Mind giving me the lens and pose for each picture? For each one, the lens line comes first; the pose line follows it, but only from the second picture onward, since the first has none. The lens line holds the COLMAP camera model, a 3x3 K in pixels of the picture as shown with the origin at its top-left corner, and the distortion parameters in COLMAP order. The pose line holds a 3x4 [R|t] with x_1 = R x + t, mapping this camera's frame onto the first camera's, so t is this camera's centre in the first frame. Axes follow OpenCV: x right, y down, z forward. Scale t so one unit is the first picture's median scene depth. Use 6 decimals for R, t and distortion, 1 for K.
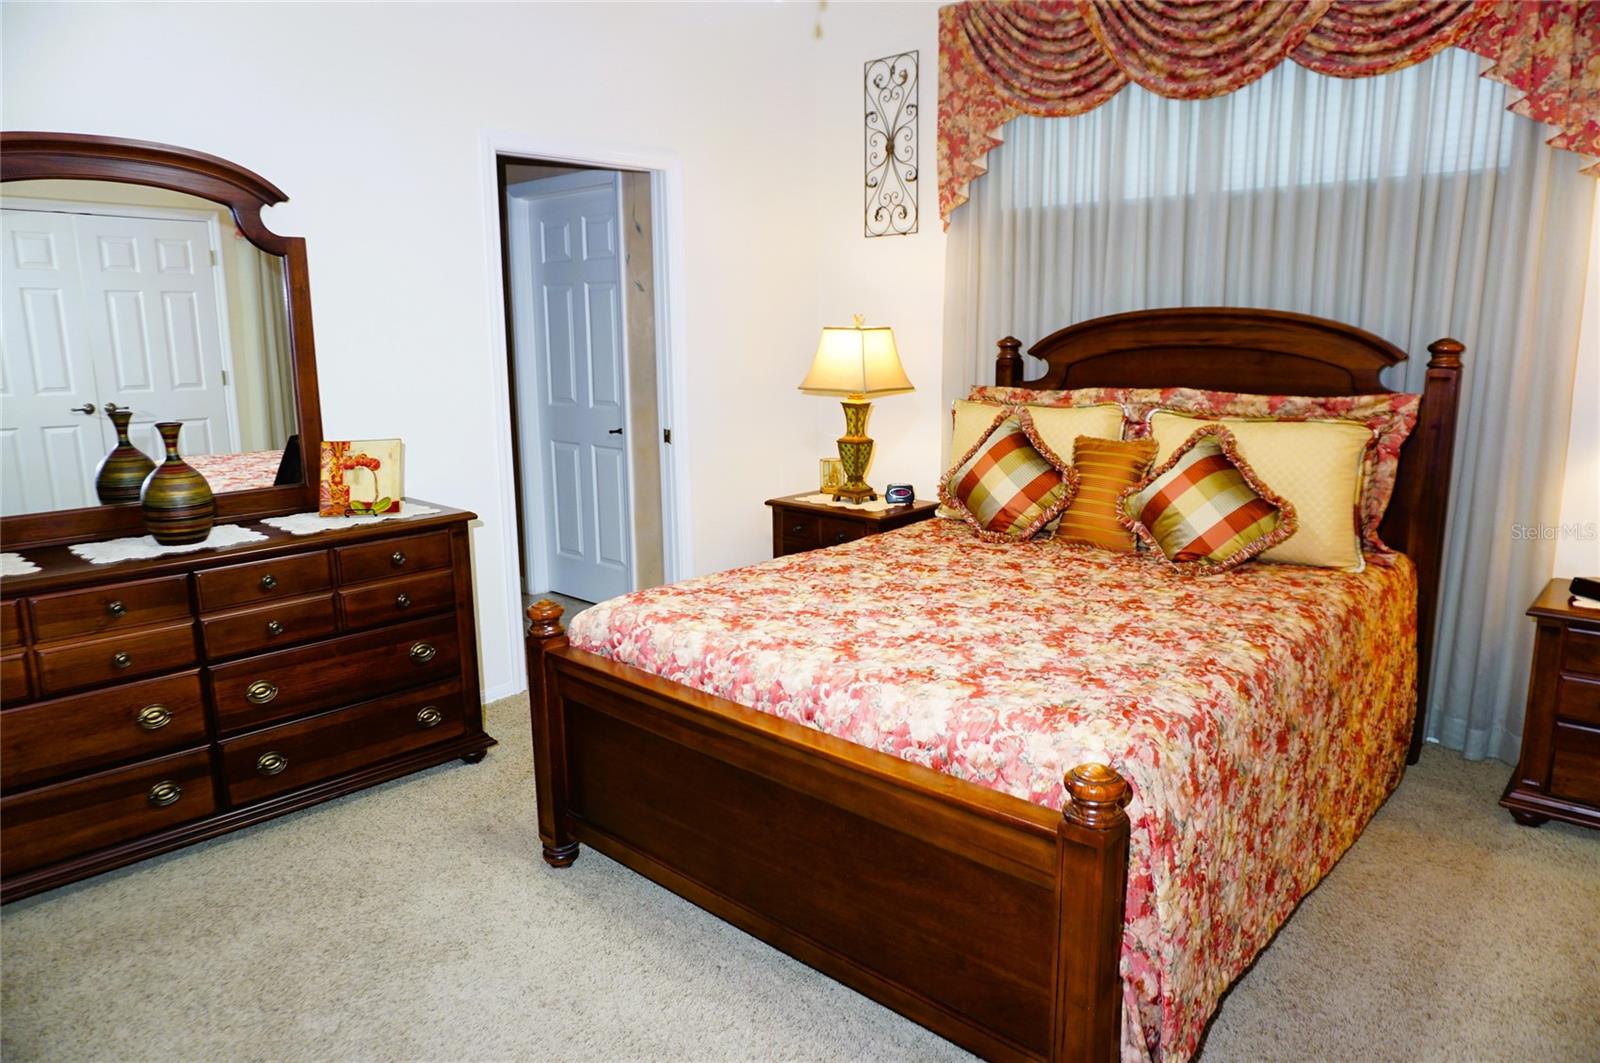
lens RADIAL K [[1060.5, 0, 795.6], [0, 1060.5, 521.7], [0, 0, 1]] dist [-0.029290, 0.024927]
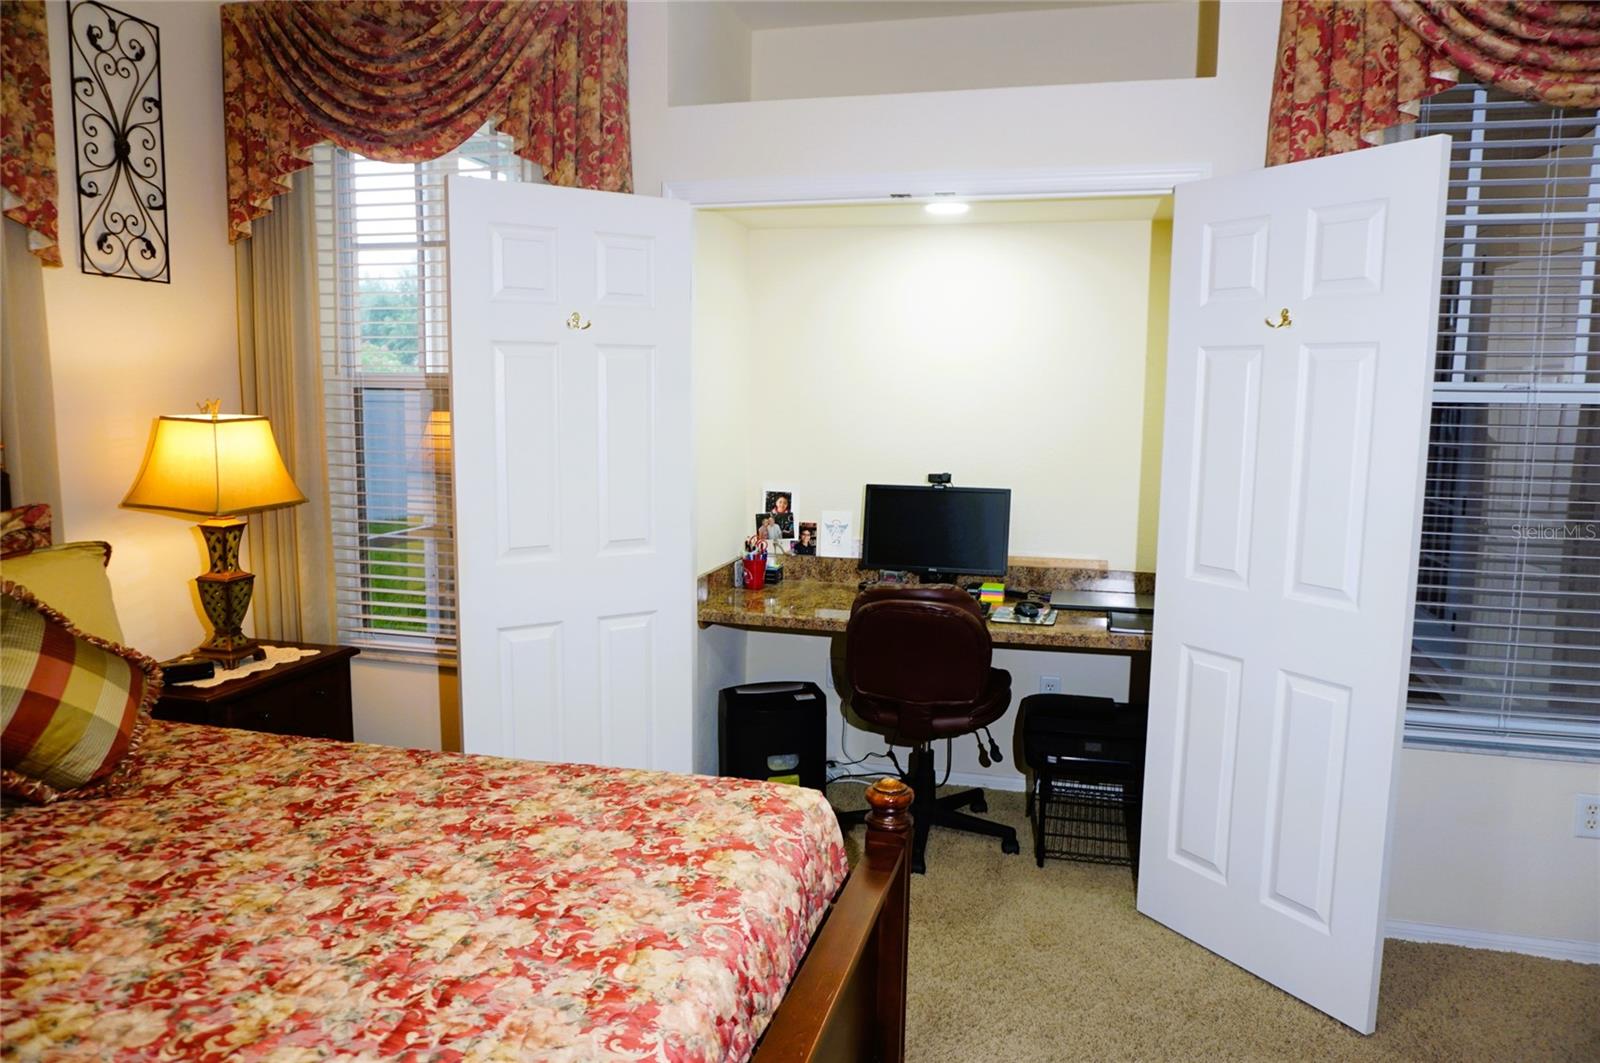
lens RADIAL K [[1092.3, 0, 803.4], [0, 1092.3, 533.3], [0, 0, 1]] dist [-0.054978, 0.042790]
pose [[-0.471562, -0.108736, 0.875103, -0.474997], [0.156855, 0.966201, 0.204579, -0.205009], [-0.867770, 0.233736, -0.438568, 1.002406]]
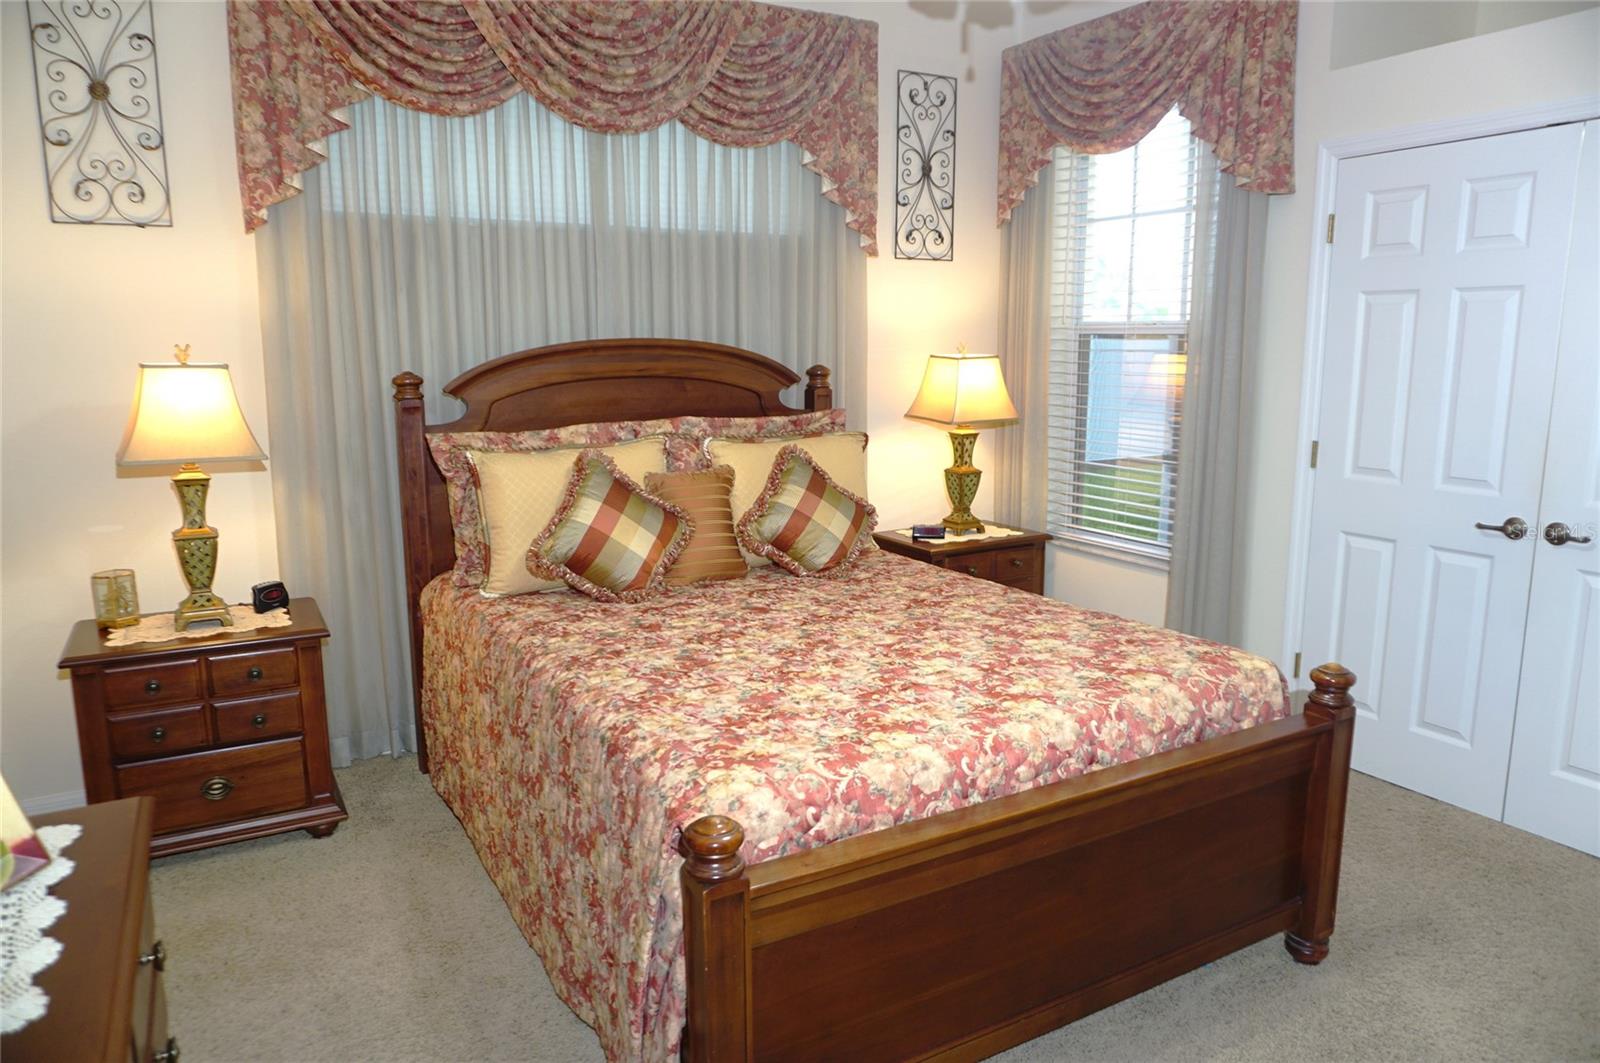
lens RADIAL K [[1067.2, 0, 800.0], [0, 1067.2, 531.5], [0, 0, 1]] dist [-0.052642, 0.056460]
pose [[0.294461, -0.159480, 0.942263, -0.791731], [0.178060, 0.977868, 0.109862, -0.146638], [-0.938929, 0.135429, 0.316341, 0.764220]]
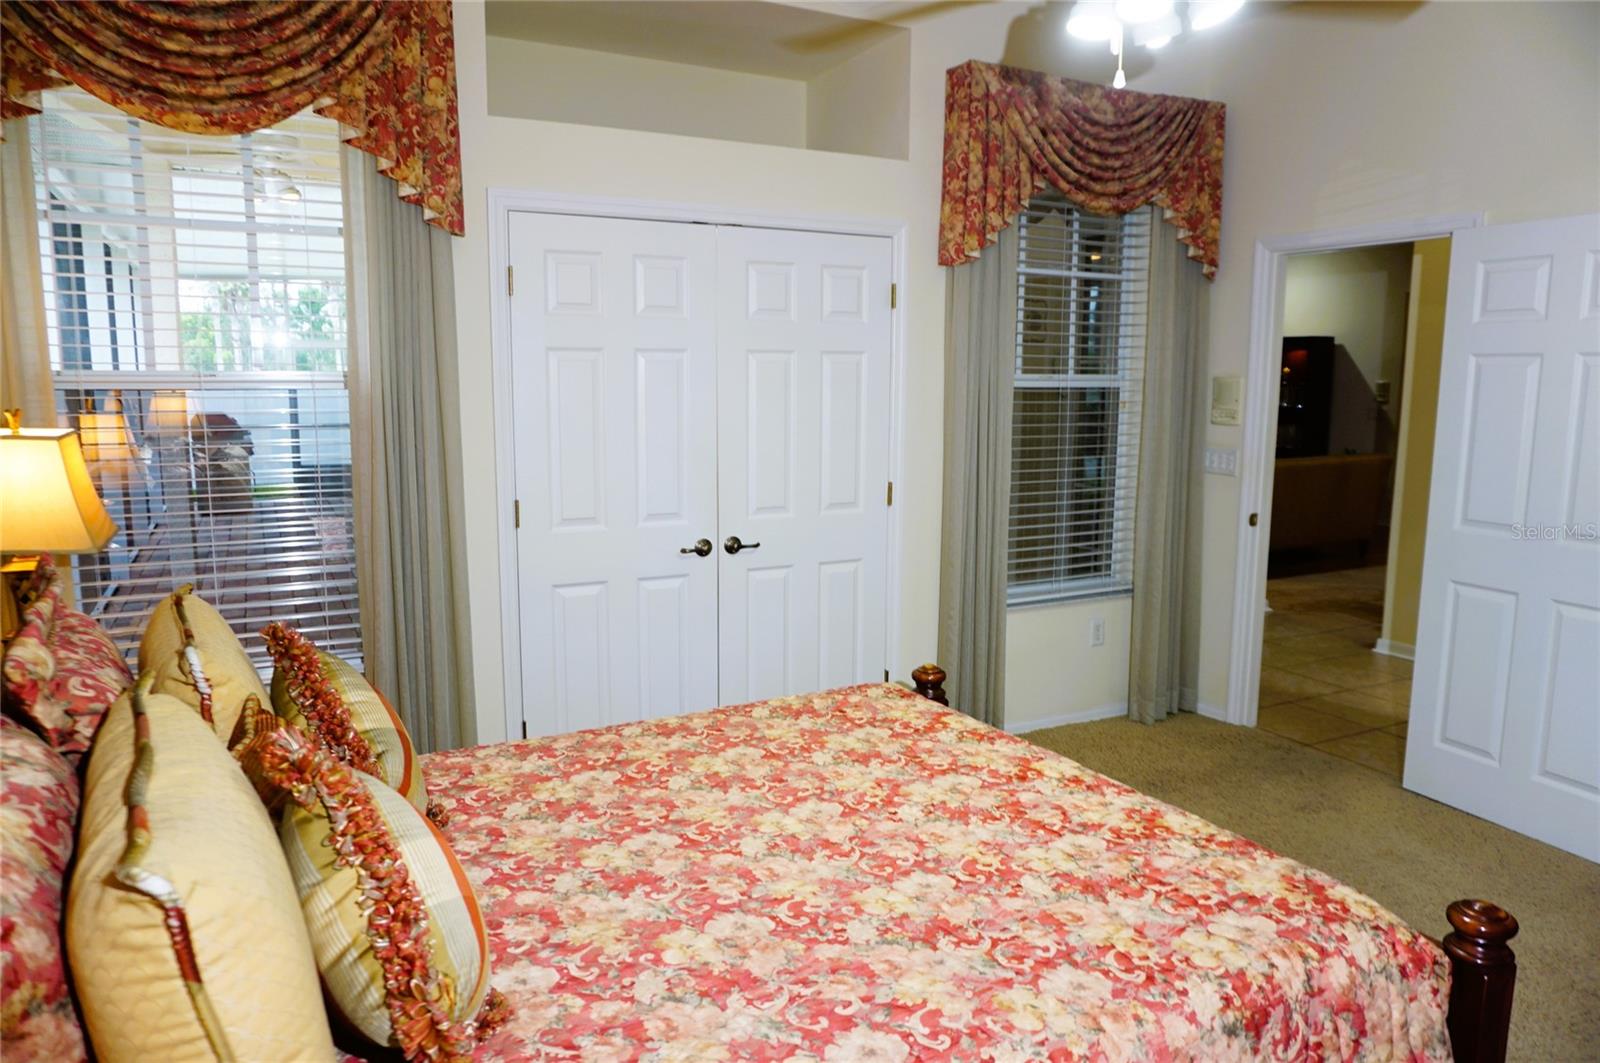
lens RADIAL K [[1094.5, 0, 796.2], [0, 1094.5, 529.7], [0, 0, 1]] dist [-0.033474, 0.006395]
pose [[-0.942408, -0.042345, 0.331774, -0.064184], [0.066316, 0.948602, 0.309444, -0.353702], [-0.327825, 0.313625, -0.891162, 1.662176]]
